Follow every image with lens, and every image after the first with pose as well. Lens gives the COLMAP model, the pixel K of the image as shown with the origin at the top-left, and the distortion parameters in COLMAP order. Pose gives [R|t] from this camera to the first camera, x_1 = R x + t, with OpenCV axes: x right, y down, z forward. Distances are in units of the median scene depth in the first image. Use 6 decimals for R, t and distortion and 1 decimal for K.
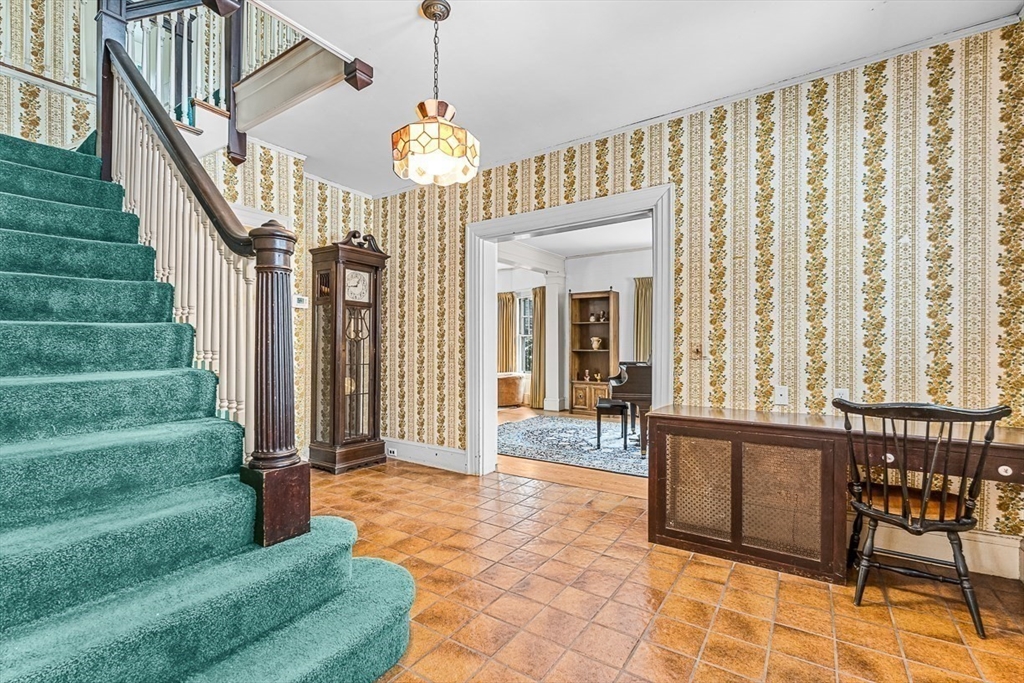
lens RADIAL K [[458.1, 0, 510.2], [0, 458.1, 346.8], [0, 0, 1]] dist [-0.003871, 0.000358]
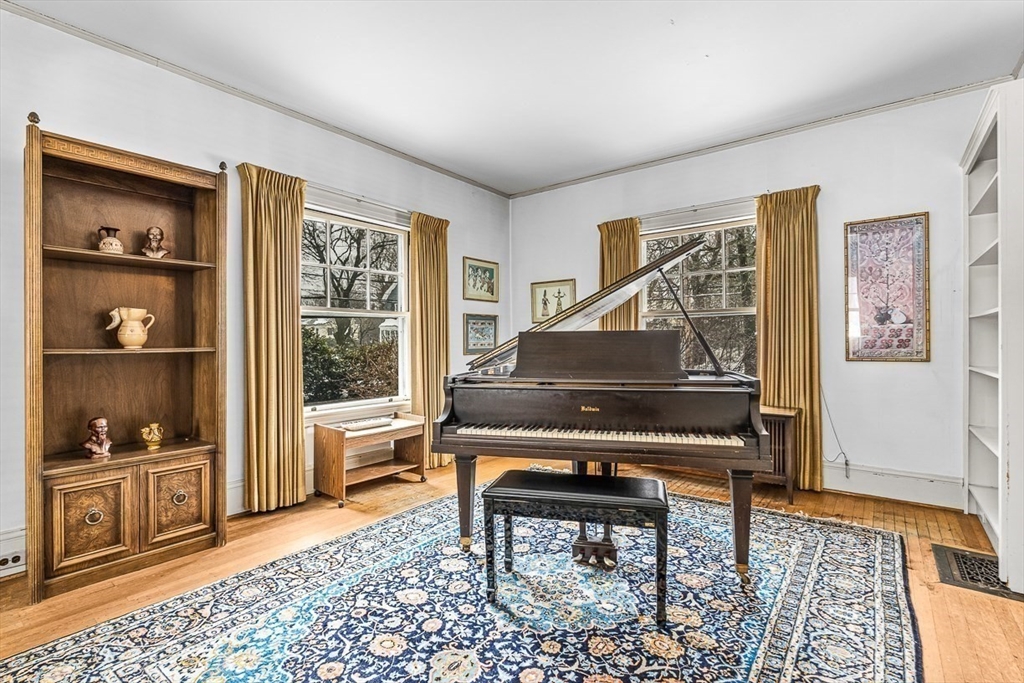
lens RADIAL K [[489.1, 0, 507.0], [0, 489.1, 343.1], [0, 0, 1]] dist [-0.007791, -0.000680]
pose [[0.061047, -0.004739, 0.998124, -0.146343], [0.004122, 0.999981, 0.004495, 0.003311], [-0.998126, 0.003840, 0.061065, 0.868507]]
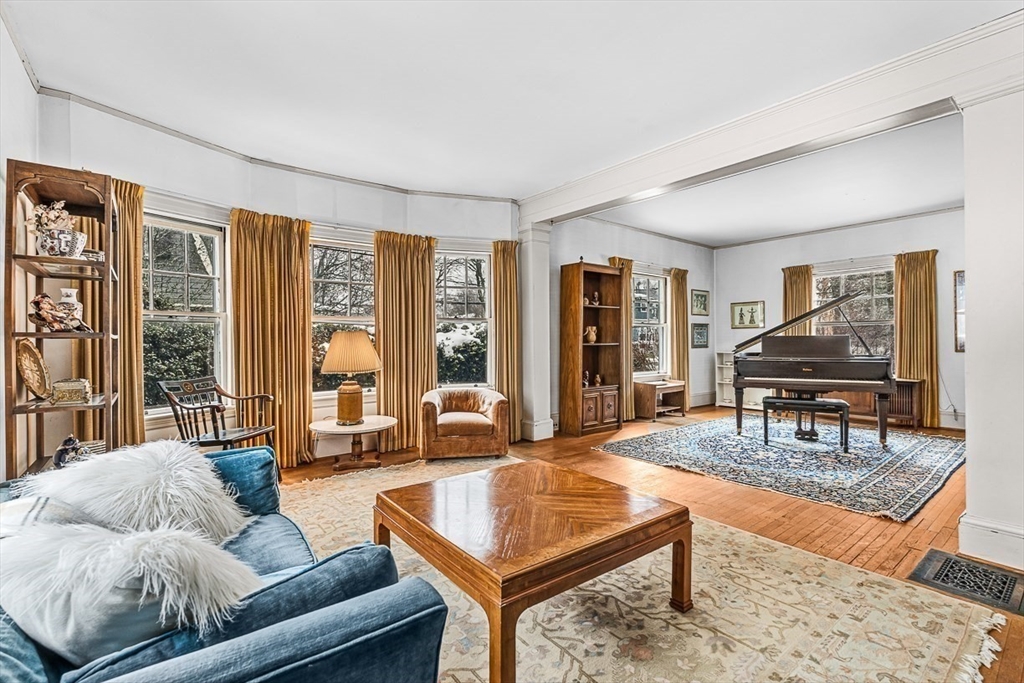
lens RADIAL K [[458.1, 0, 514.7], [0, 458.1, 342.6], [0, 0, 1]] dist [-0.003871, 0.000358]
pose [[0.295295, -0.008418, 0.955369, -0.661624], [0.004943, 0.999961, 0.007283, -0.000748], [-0.955393, 0.002571, 0.295325, 1.069794]]
